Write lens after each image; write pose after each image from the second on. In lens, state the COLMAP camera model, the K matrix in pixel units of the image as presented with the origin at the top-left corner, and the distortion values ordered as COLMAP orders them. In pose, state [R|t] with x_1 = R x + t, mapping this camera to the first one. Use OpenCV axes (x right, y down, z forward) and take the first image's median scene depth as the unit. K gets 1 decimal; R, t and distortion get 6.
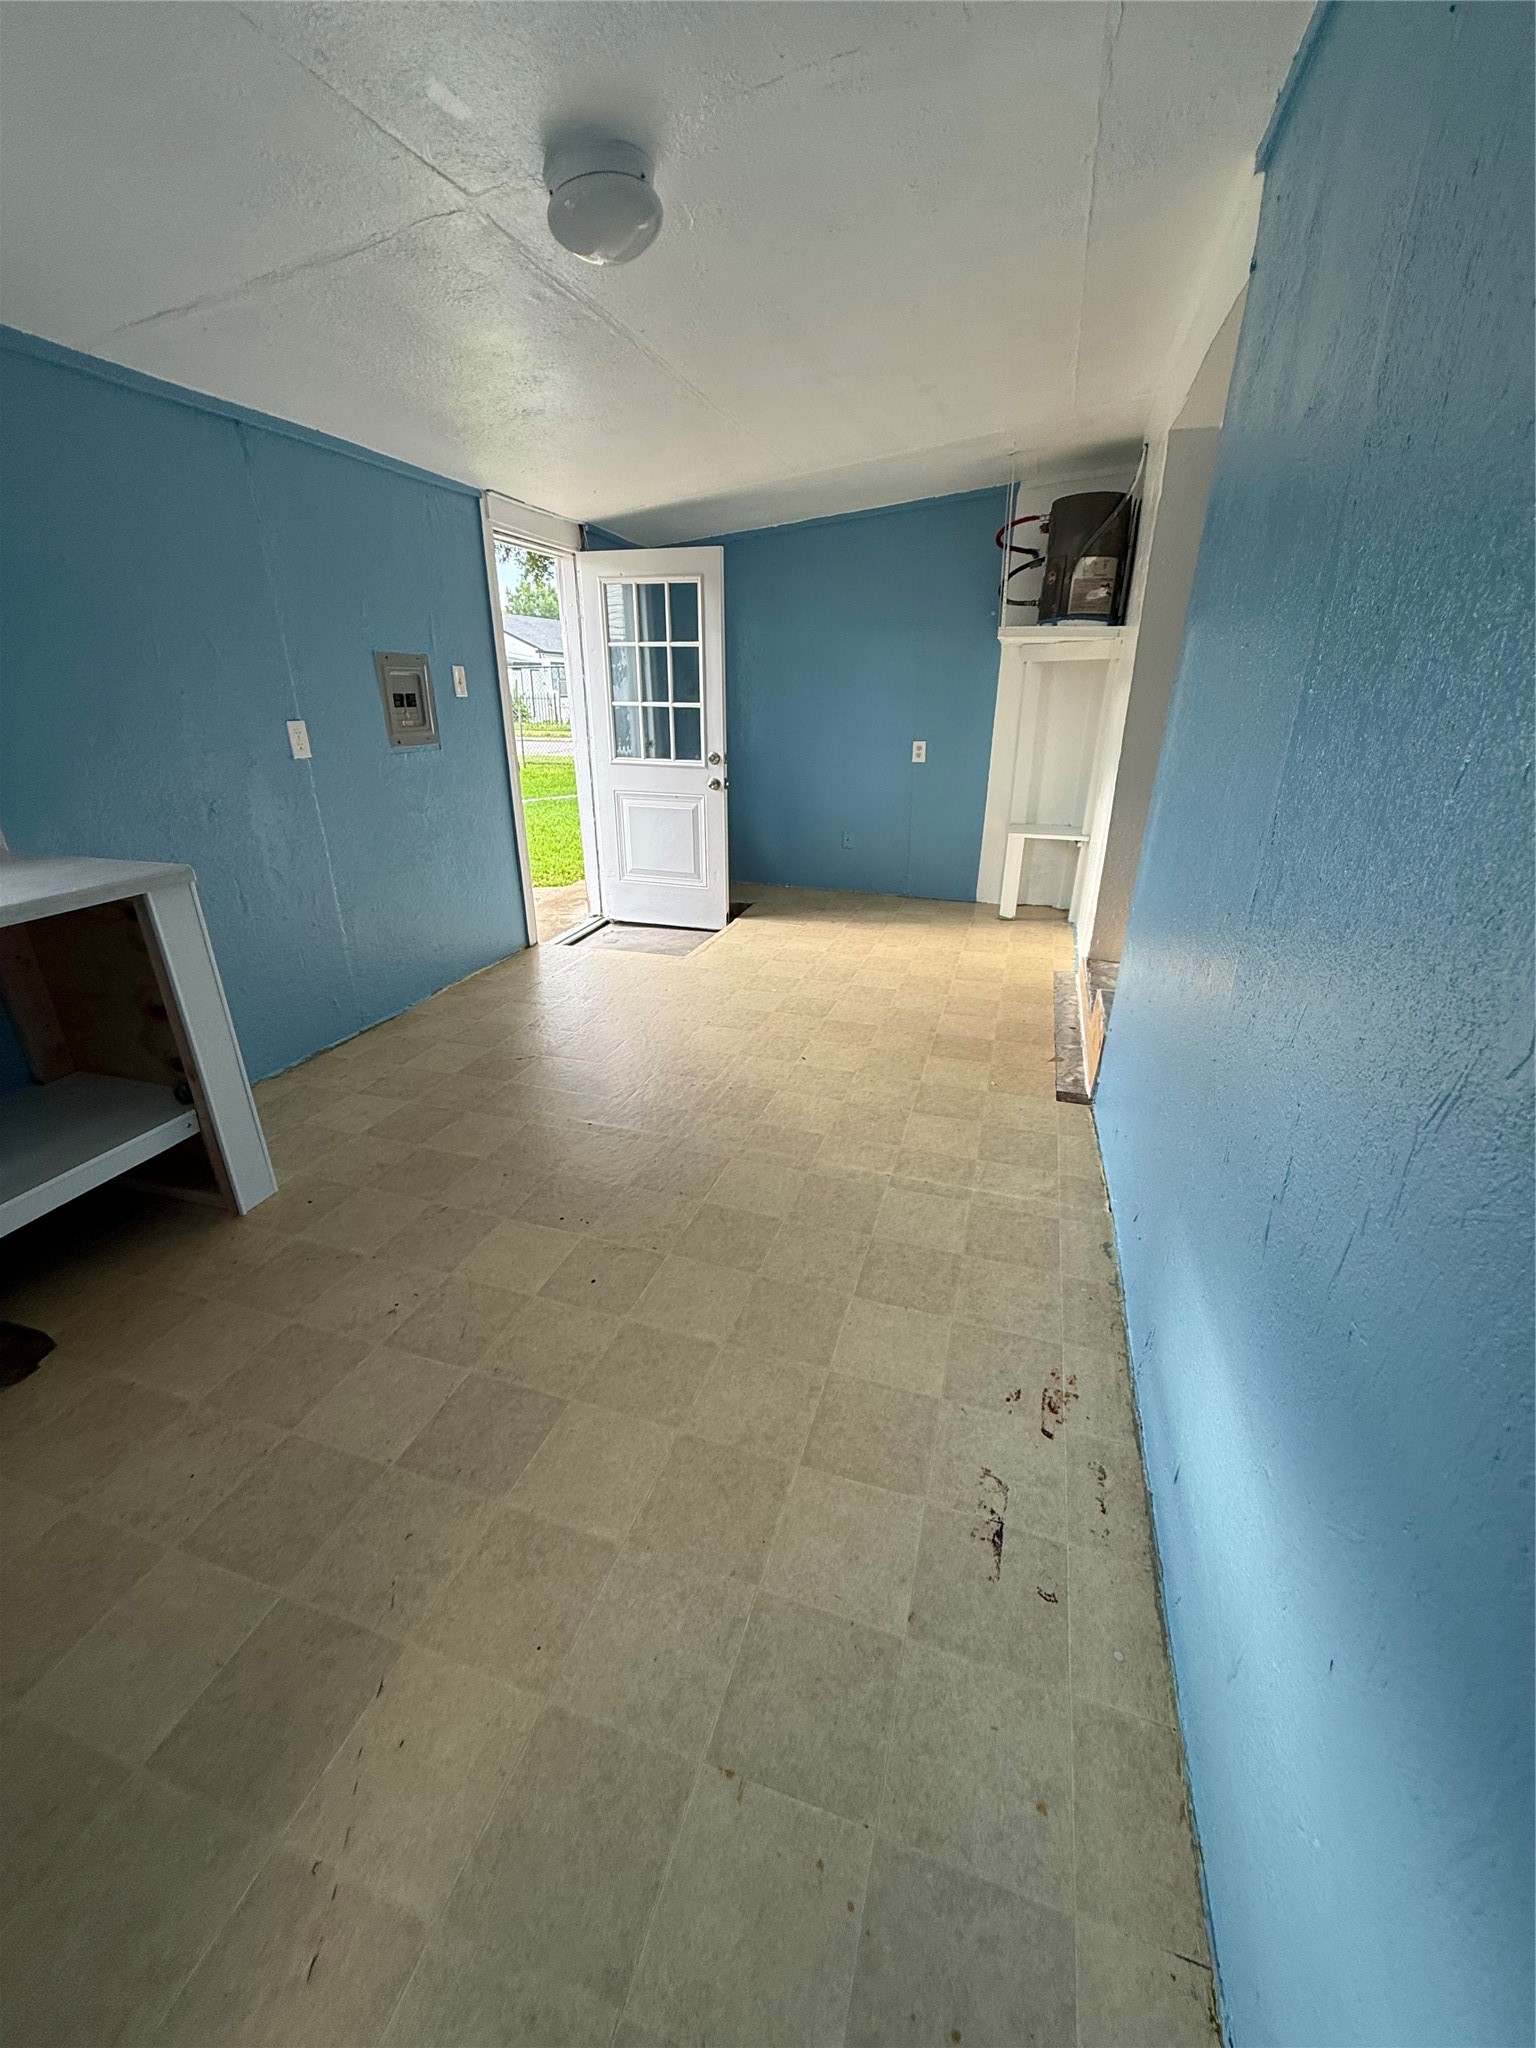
lens RADIAL K [[810.8, 0, 766.7], [0, 810.8, 1016.0], [0, 0, 1]] dist [-0.001699, 0.000119]
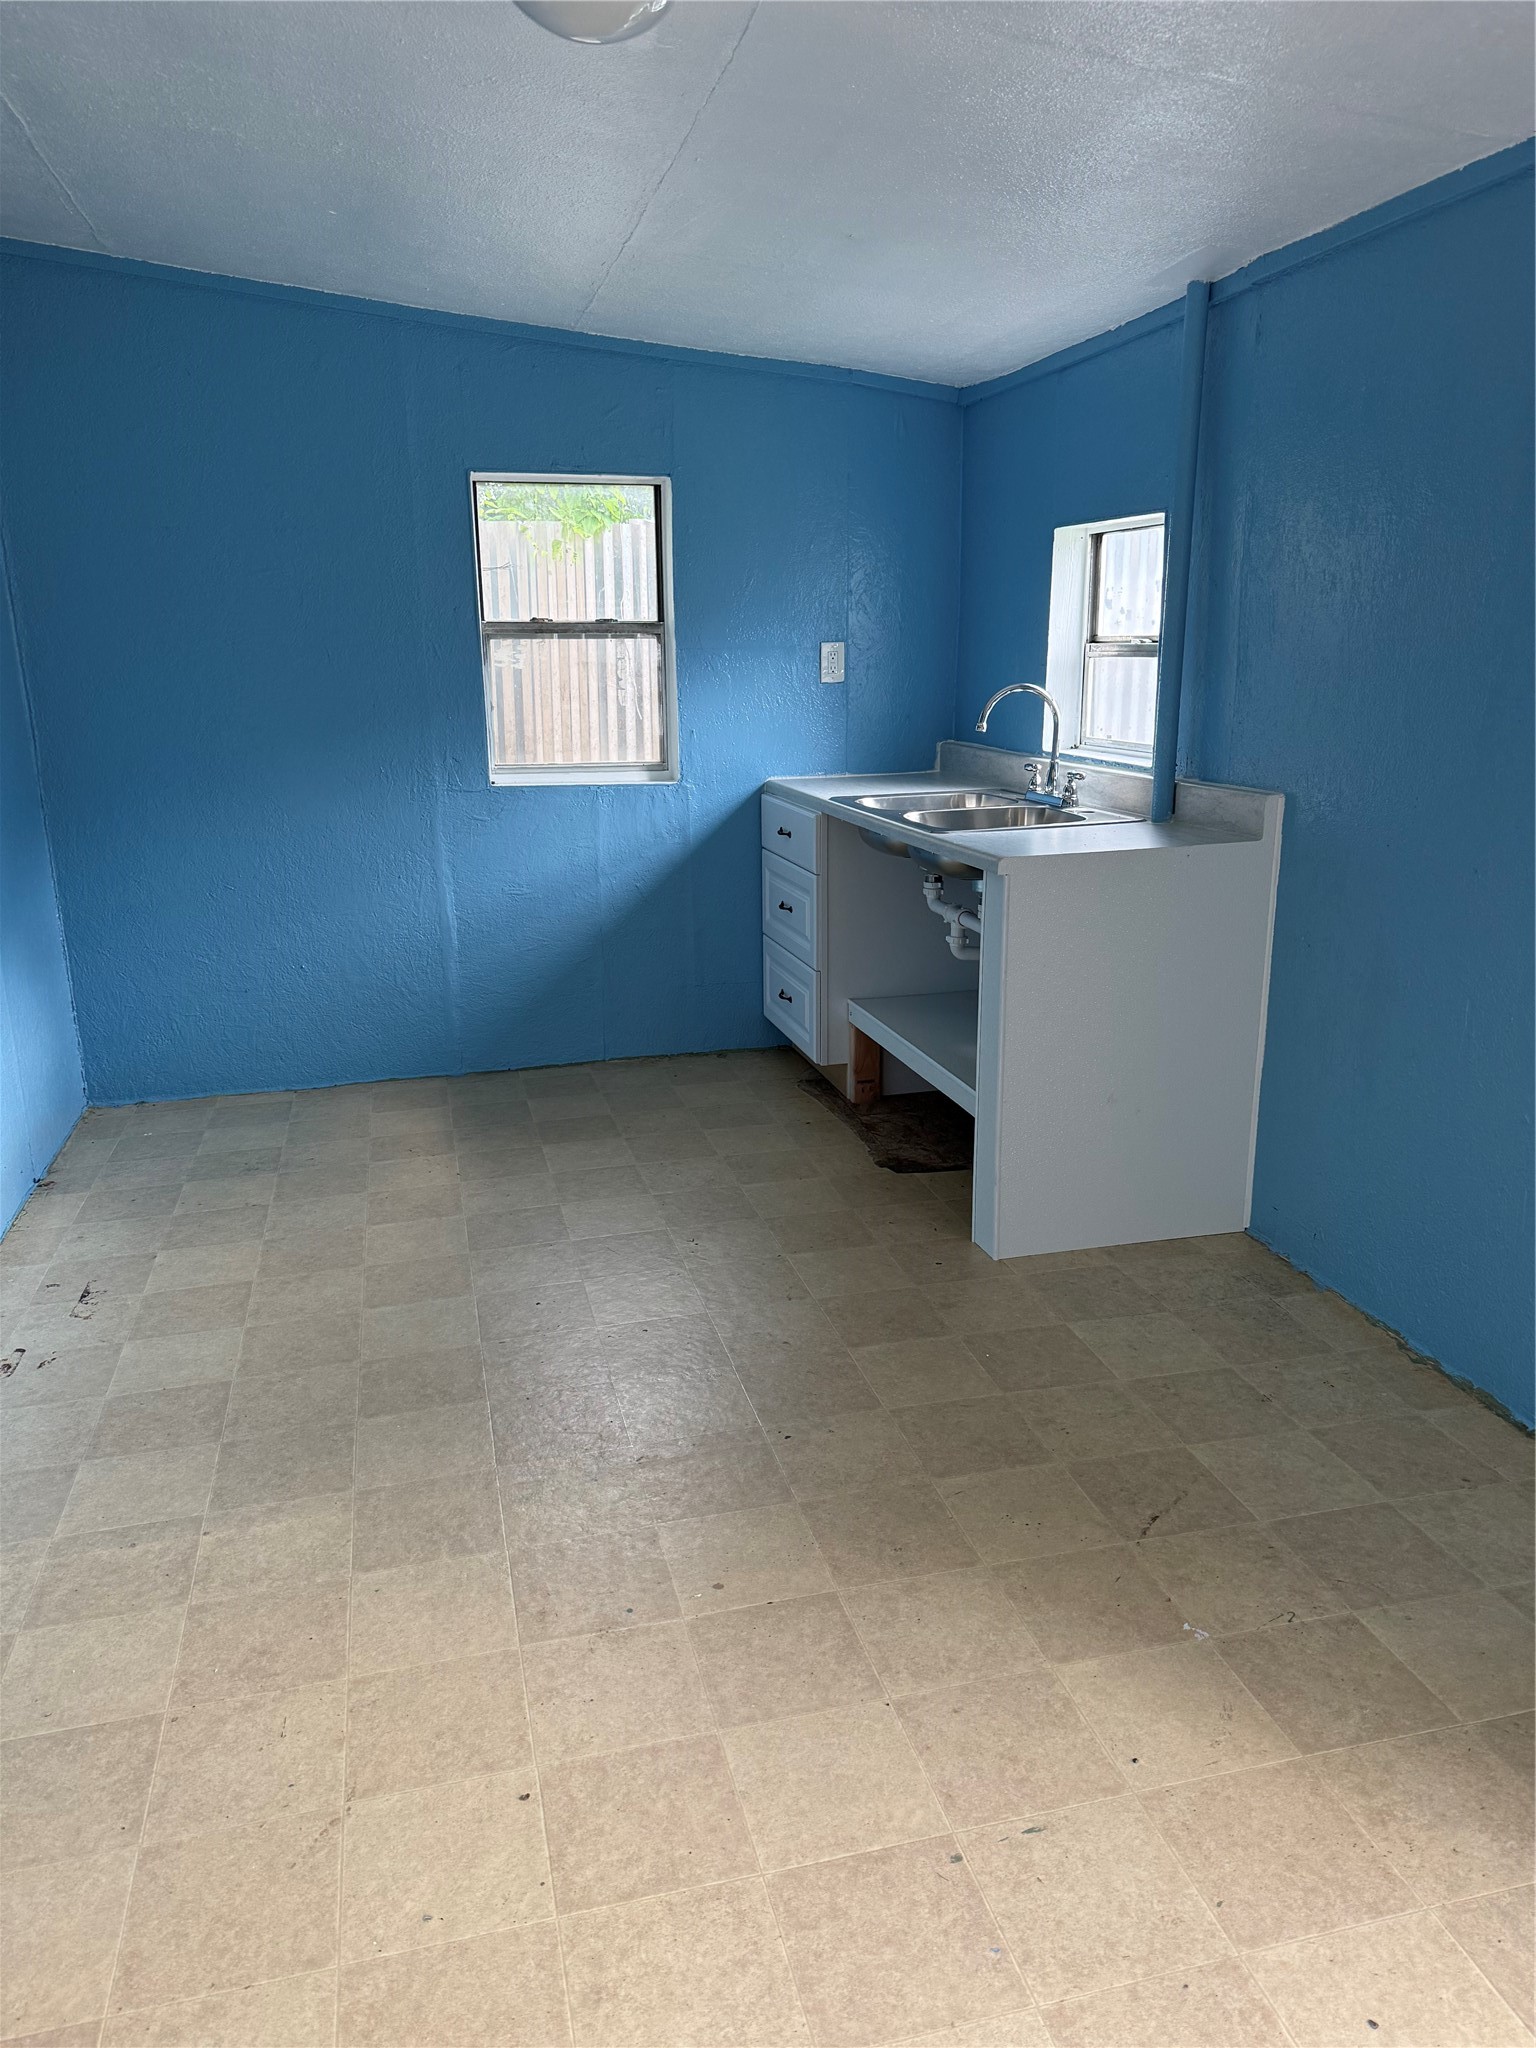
lens RADIAL K [[1495.3, 0, 768.0], [0, 1495.3, 1024.0], [0, 0, 1]] dist [0.048594, -0.135804]
pose [[-0.854365, 0.134201, -0.502047, 0.242679], [-0.189136, 0.819526, 0.540929, -0.591042], [0.484034, 0.557106, -0.674792, 1.413466]]
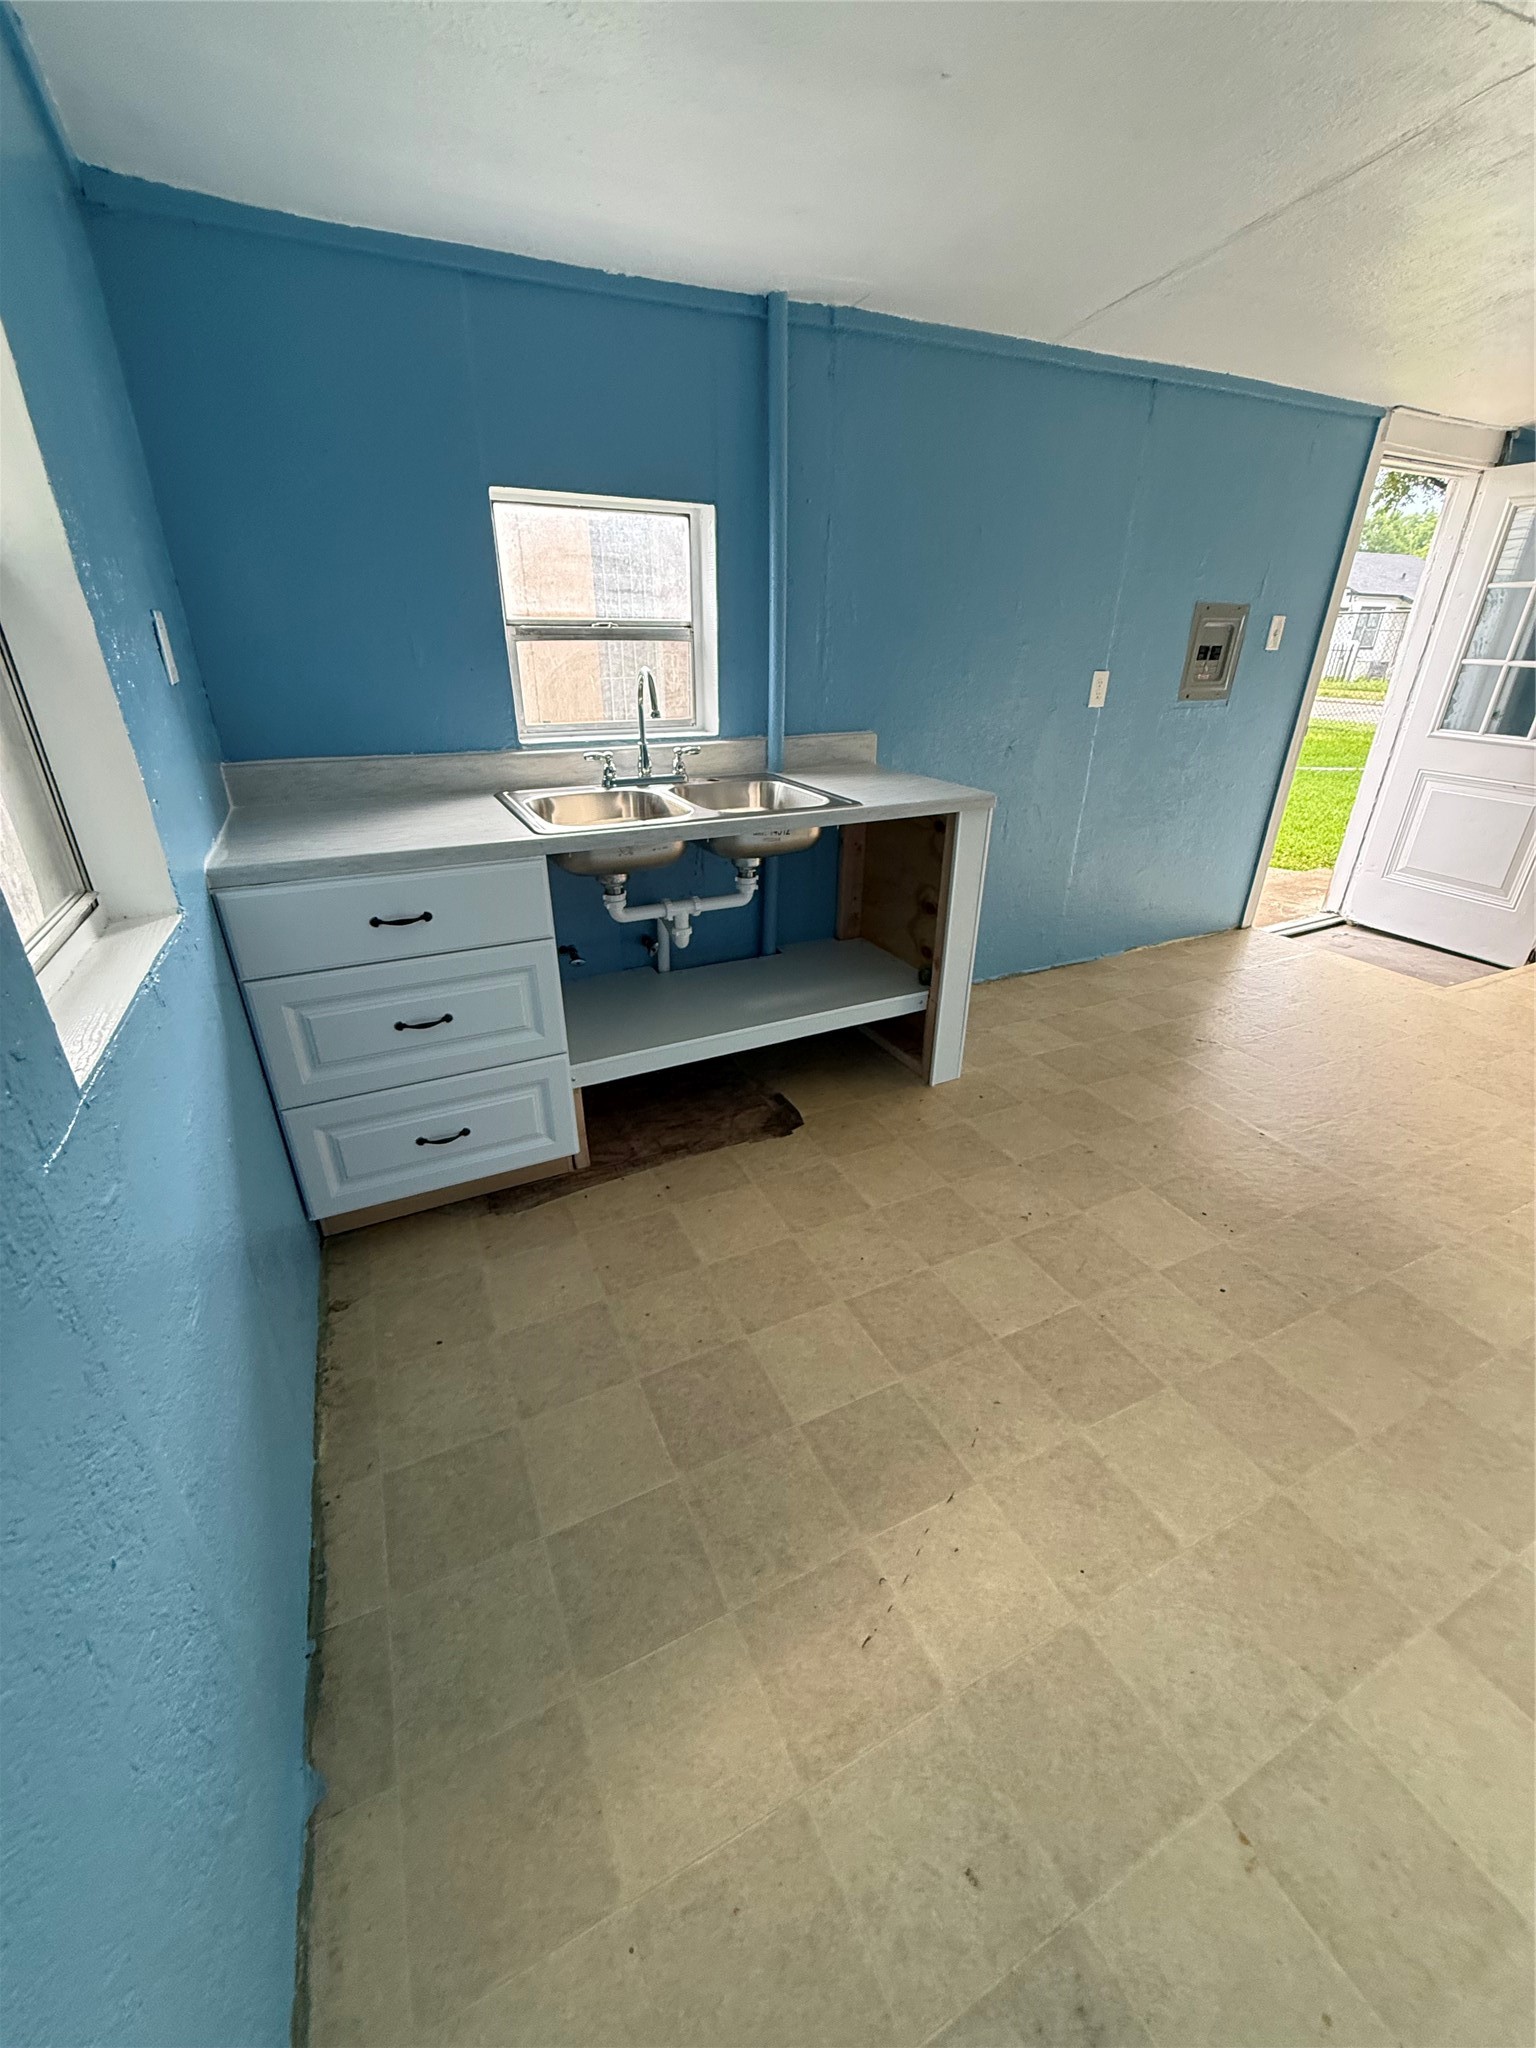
lens RADIAL K [[810.8, 0, 766.7], [0, 810.8, 1016.0], [0, 0, 1]] dist [-0.001699, 0.000119]
pose [[0.685003, 0.315245, -0.656804, -0.041077], [-0.279286, 0.946287, 0.162910, 0.014258], [0.672882, 0.071842, 0.736253, -0.047951]]
